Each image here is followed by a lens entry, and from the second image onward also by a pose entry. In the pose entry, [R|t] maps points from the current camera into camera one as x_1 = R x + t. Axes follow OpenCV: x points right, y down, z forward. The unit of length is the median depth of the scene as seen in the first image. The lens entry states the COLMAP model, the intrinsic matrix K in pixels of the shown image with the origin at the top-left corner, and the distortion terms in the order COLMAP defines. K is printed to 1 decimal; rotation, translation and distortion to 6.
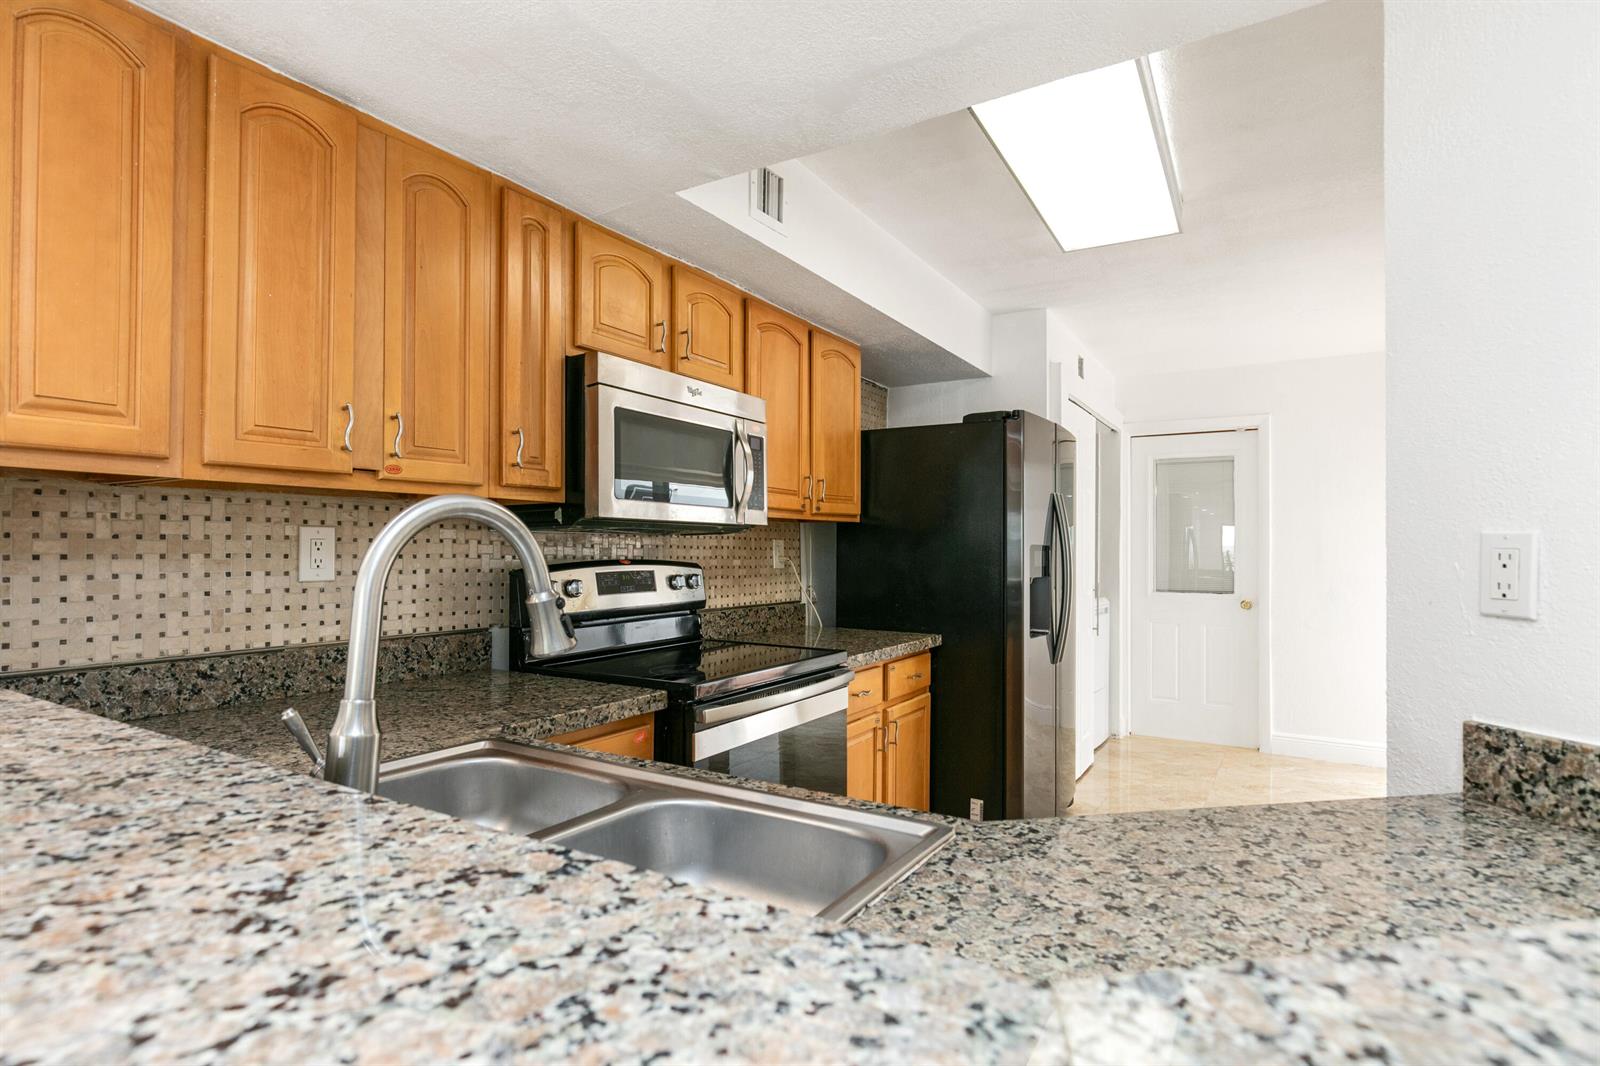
lens RADIAL K [[827.5, 0, 785.8], [0, 827.5, 533.1], [0, 0, 1]] dist [0.004616, -0.000425]
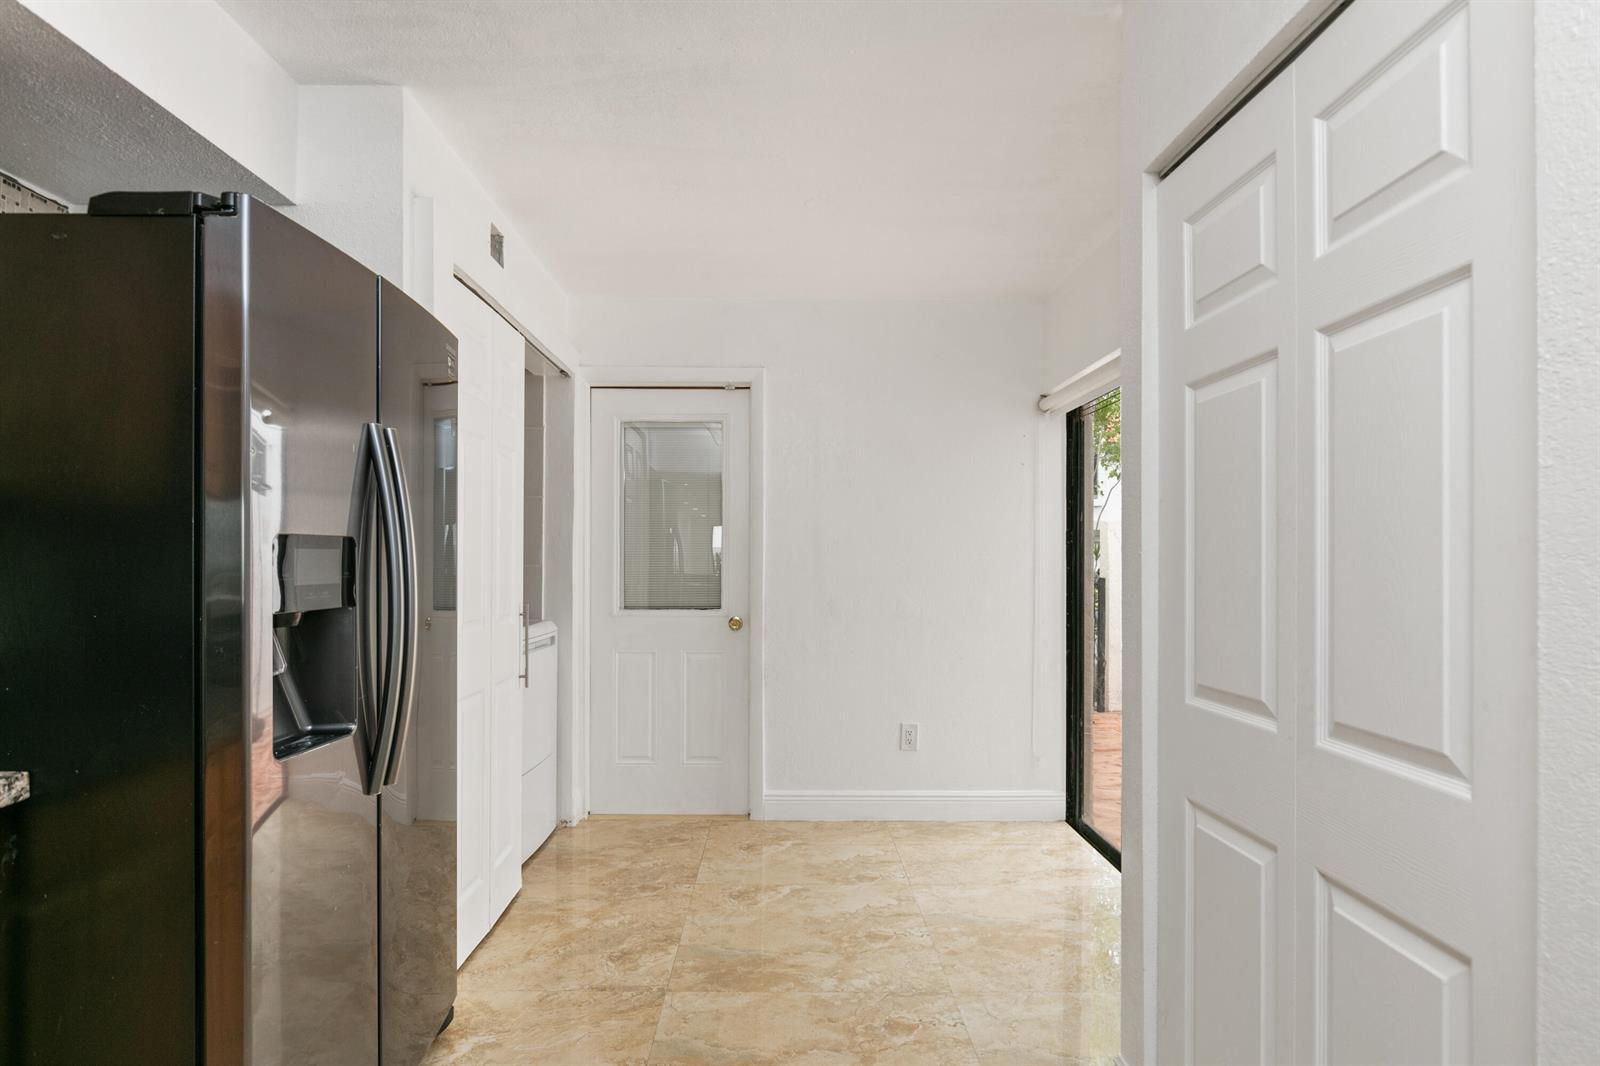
lens RADIAL K [[897.5, 0, 795.4], [0, 897.5, 547.4], [0, 0, 1]] dist [0.001607, 0.000070]
pose [[0.838895, -0.001757, 0.544290, 0.160449], [-0.005855, 0.999908, 0.012253, 0.008303], [-0.544261, -0.013466, 0.838808, 0.292632]]
